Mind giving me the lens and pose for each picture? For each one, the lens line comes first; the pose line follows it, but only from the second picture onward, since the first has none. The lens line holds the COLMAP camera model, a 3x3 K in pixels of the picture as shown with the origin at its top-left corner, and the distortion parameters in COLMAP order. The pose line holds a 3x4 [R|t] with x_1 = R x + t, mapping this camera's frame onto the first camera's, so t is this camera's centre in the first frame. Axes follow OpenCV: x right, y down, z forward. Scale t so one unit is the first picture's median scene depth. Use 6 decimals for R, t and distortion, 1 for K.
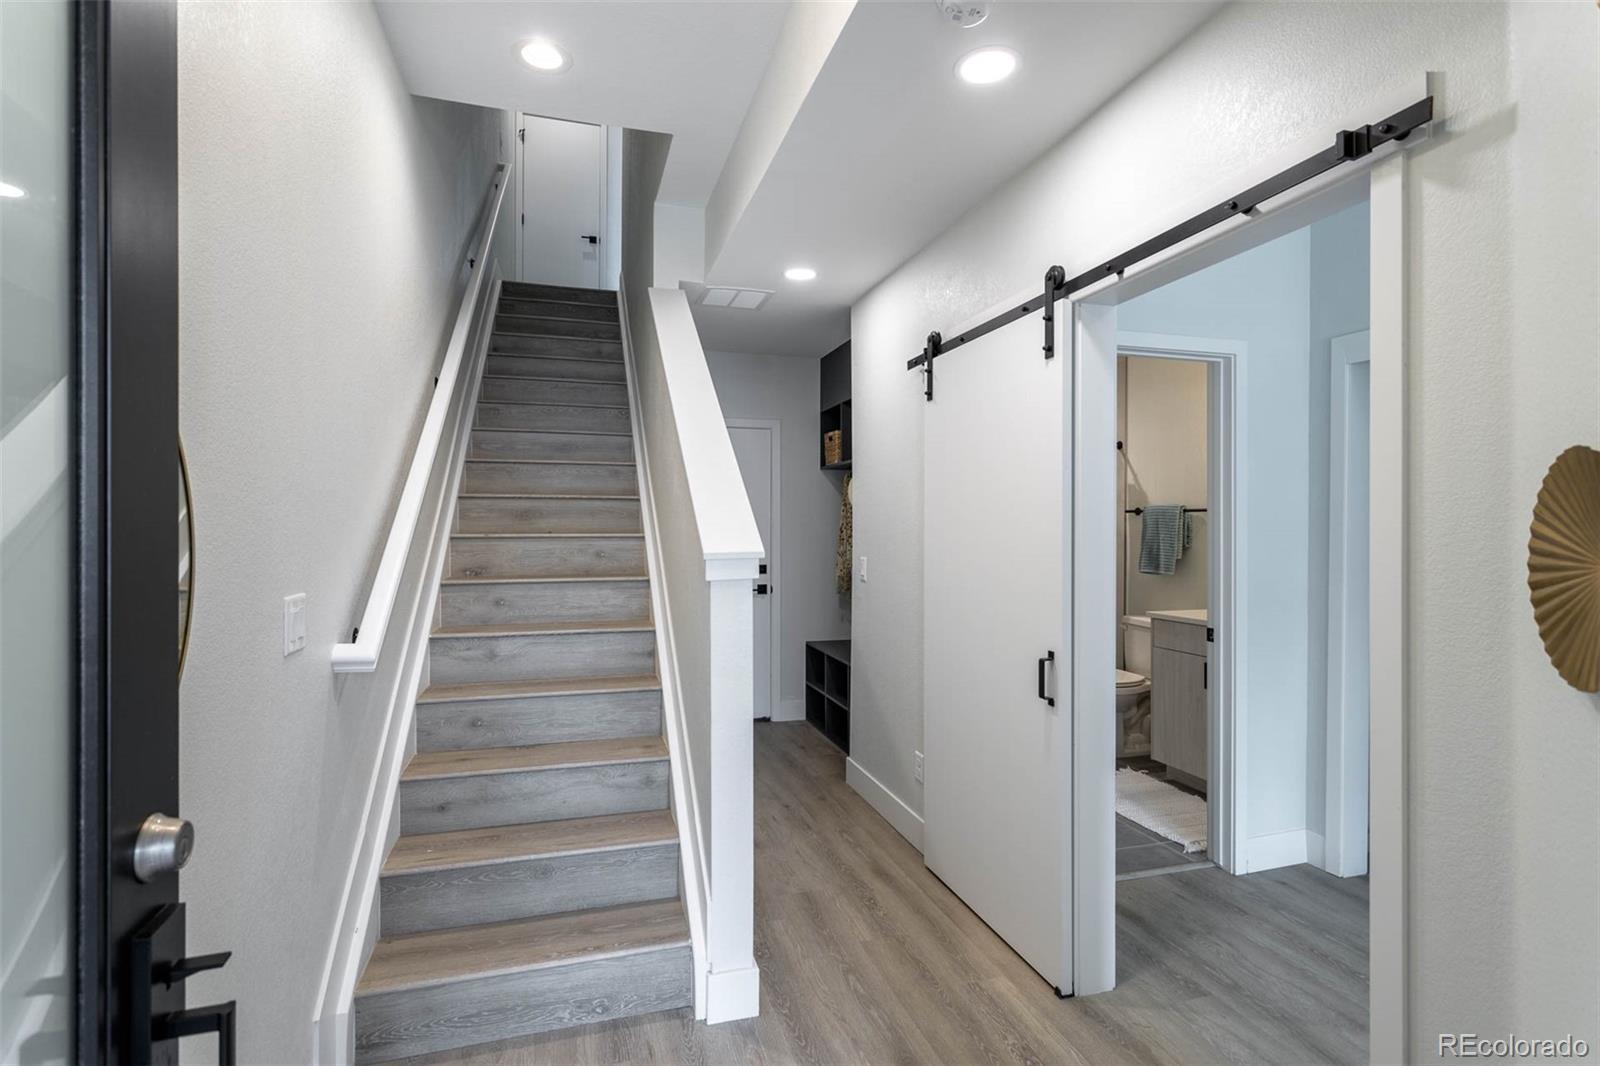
lens RADIAL K [[754.2, 0, 800.0], [0, 754.2, 533.0], [0, 0, 1]] dist [-0.000015, -0.000046]
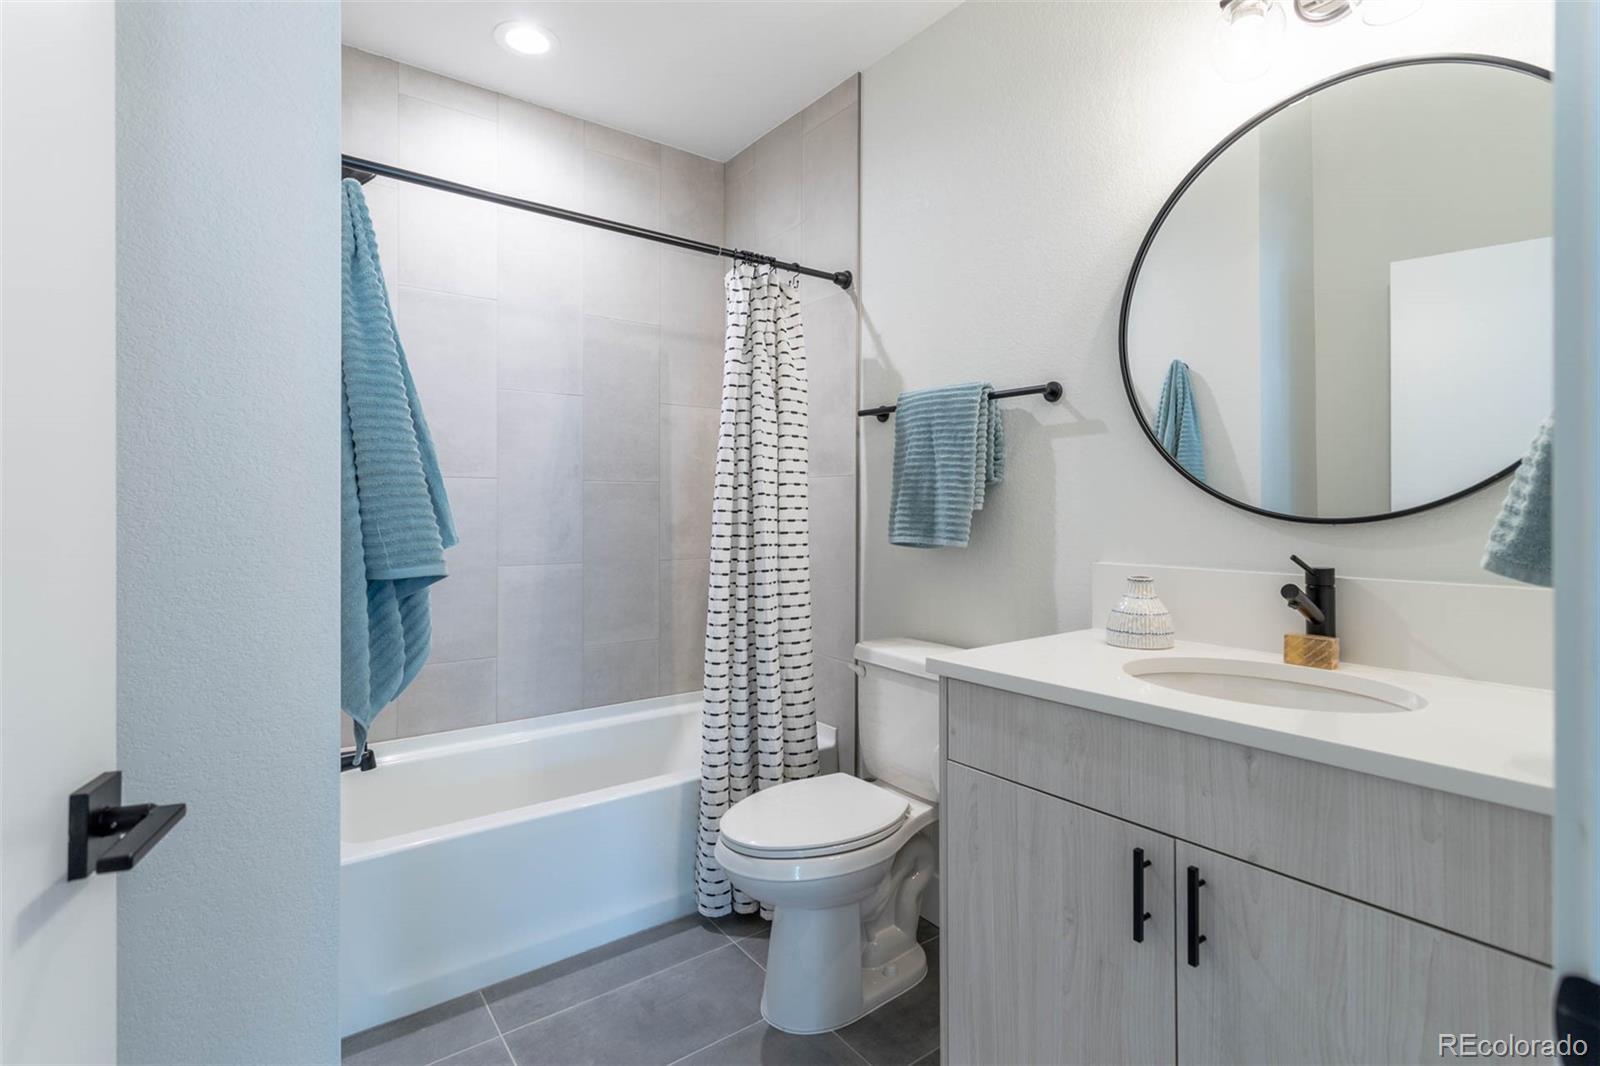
lens RADIAL K [[761.2, 0, 801.9], [0, 761.2, 510.8], [0, 0, 1]] dist [-0.000146, -0.000267]
pose [[0.936361, -0.003731, 0.351019, 0.250285], [0.004869, 0.999985, -0.002357, 0.034544], [-0.351005, 0.003916, 0.936365, 0.614446]]
